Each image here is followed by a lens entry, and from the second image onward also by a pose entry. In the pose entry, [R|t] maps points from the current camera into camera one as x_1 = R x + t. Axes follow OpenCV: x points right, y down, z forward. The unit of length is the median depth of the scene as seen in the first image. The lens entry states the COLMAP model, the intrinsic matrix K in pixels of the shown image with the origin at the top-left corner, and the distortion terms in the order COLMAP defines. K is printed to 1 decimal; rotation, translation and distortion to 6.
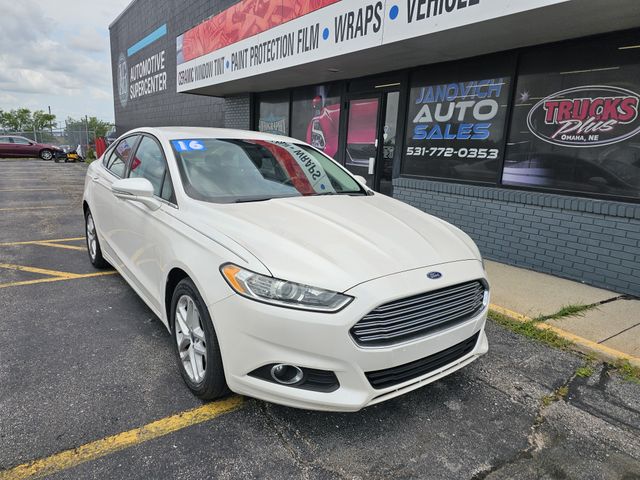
lens RADIAL K [[431.7, 0, 321.4], [0, 431.7, 238.9], [0, 0, 1]] dist [0.049127, -0.044757]
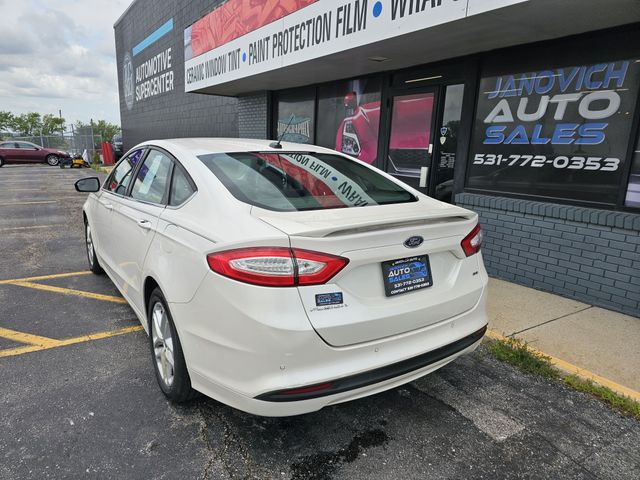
lens RADIAL K [[431.7, 0, 309.9], [0, 431.7, 244.0], [0, 0, 1]] dist [0.049127, -0.044757]
pose [[0.999177, -0.003196, -0.040441, -0.075986], [0.003661, 0.999928, 0.011433, -0.063581], [0.040401, -0.011571, 0.999117, 0.213001]]
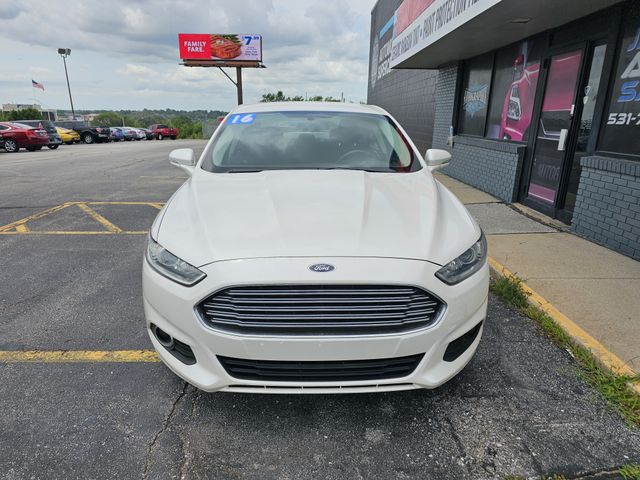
lens RADIAL K [[431.7, 0, 309.9], [0, 431.7, 243.0], [0, 0, 1]] dist [0.049127, -0.044757]
pose [[0.816402, 0.128759, -0.562946, 0.249198], [-0.096595, 0.991540, 0.086704, -0.011446], [0.569348, -0.016407, 0.821933, 0.112332]]
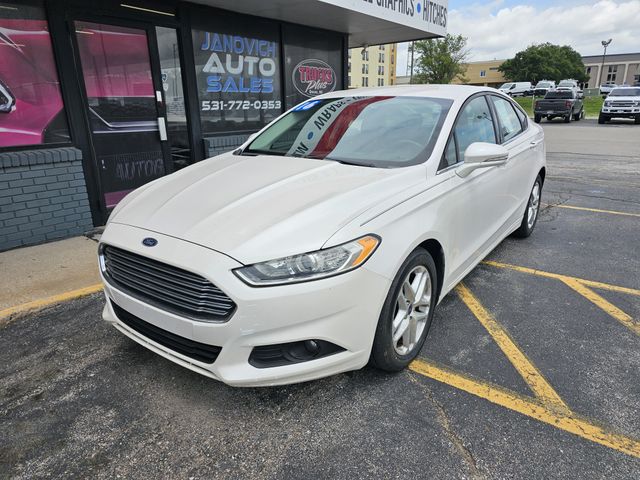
lens RADIAL K [[431.7, 0, 320.5], [0, 431.7, 246.1], [0, 0, 1]] dist [0.049127, -0.044757]
pose [[-0.312259, -0.327502, 0.891761, -0.810960], [0.199314, 0.895221, 0.398565, -0.273467], [-0.928853, 0.302196, -0.214265, 1.144782]]
